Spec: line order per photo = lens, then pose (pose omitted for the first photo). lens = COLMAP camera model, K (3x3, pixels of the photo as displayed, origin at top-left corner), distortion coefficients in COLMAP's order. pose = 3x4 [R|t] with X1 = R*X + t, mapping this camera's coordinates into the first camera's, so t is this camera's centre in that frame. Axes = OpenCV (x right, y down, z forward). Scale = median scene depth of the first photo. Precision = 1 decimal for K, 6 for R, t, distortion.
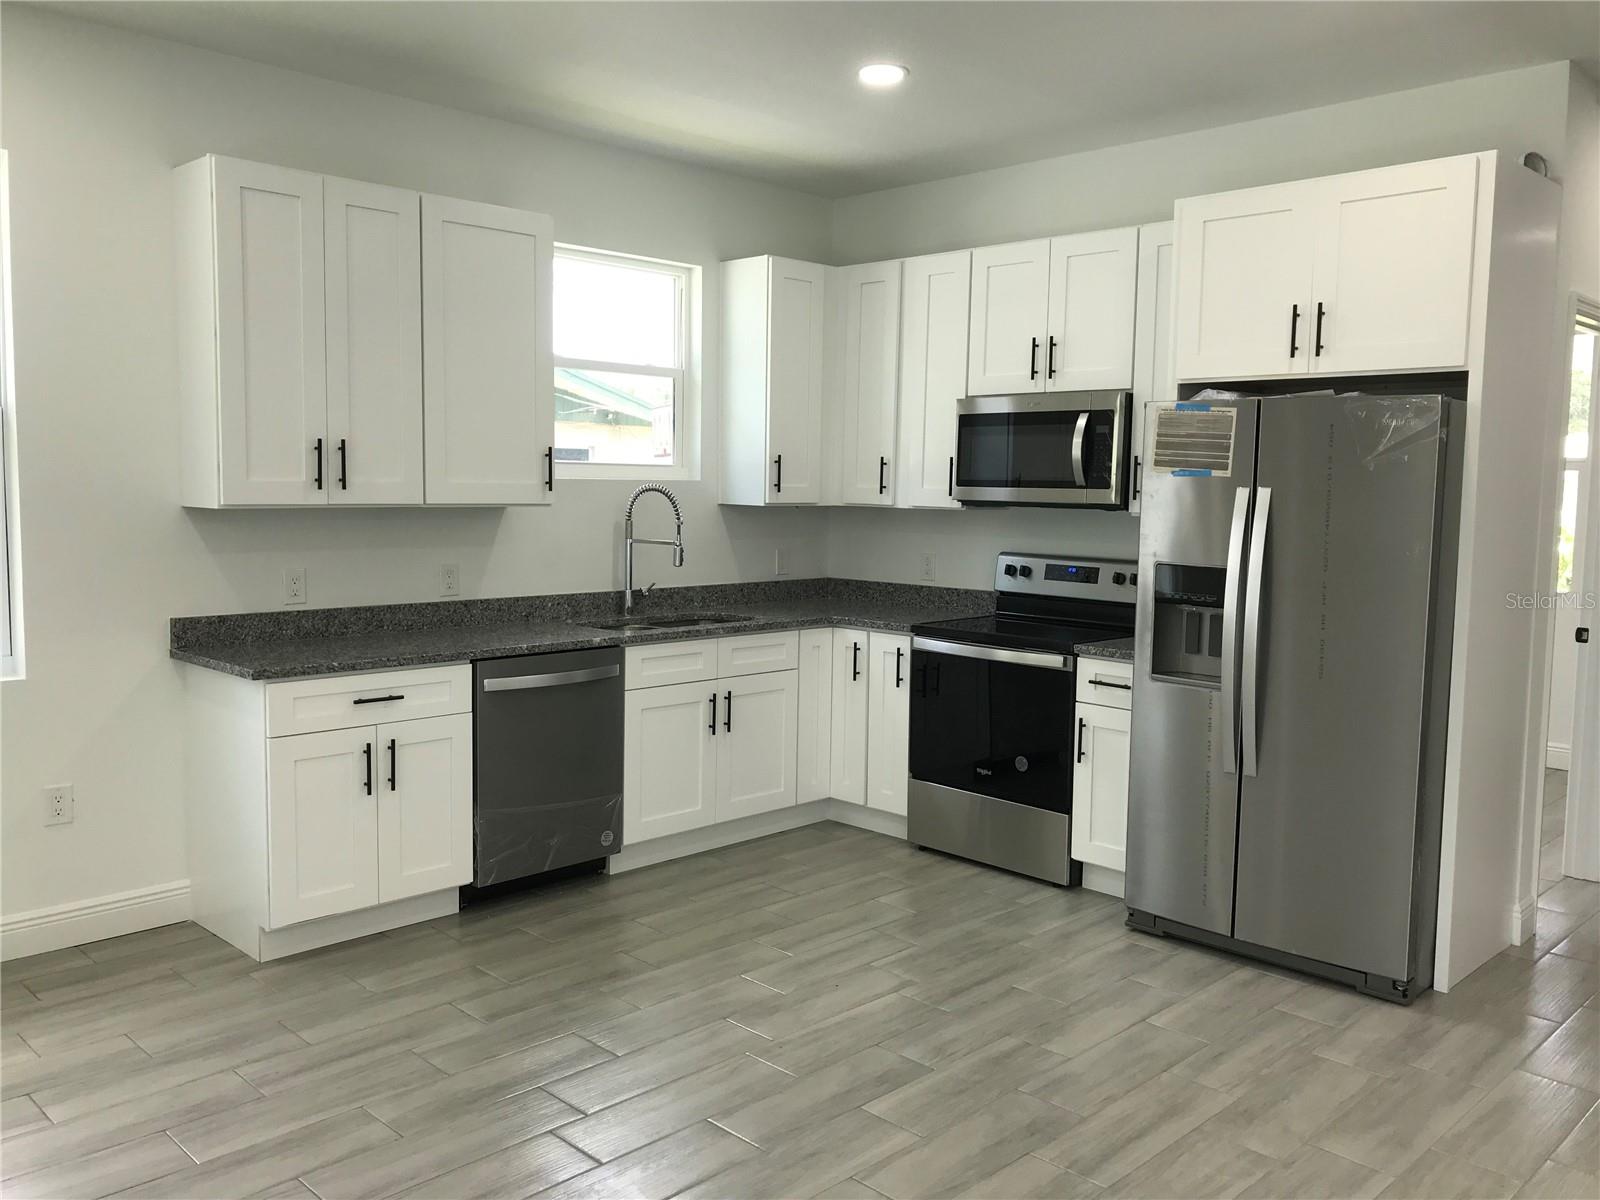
lens RADIAL K [[1312.9, 0, 804.9], [0, 1312.9, 589.2], [0, 0, 1]] dist [0.077342, -0.074597]
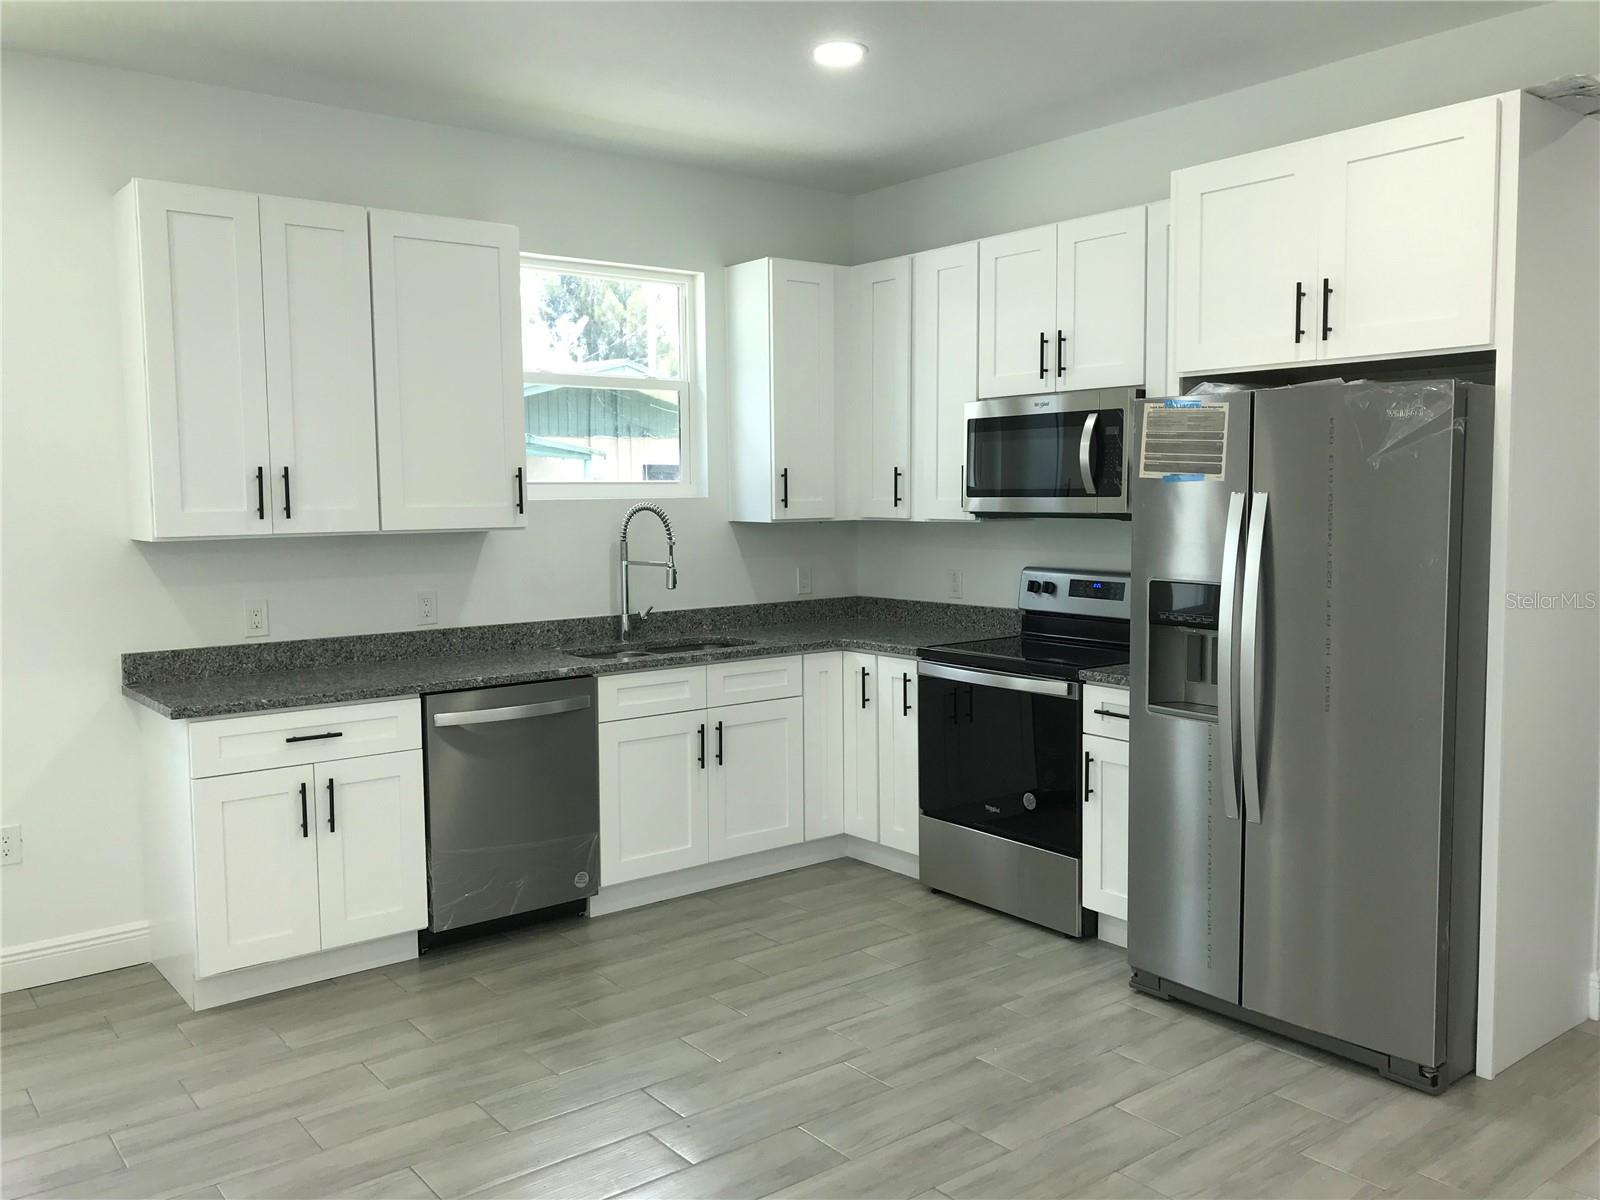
lens RADIAL K [[1312.9, 0, 804.9], [0, 1312.9, 589.2], [0, 0, 1]] dist [0.077342, -0.074597]
pose [[0.991891, -0.016768, -0.125984, 0.133279], [0.015831, 0.999839, -0.008432, -0.008737], [0.126105, 0.006369, 0.991996, 0.080698]]
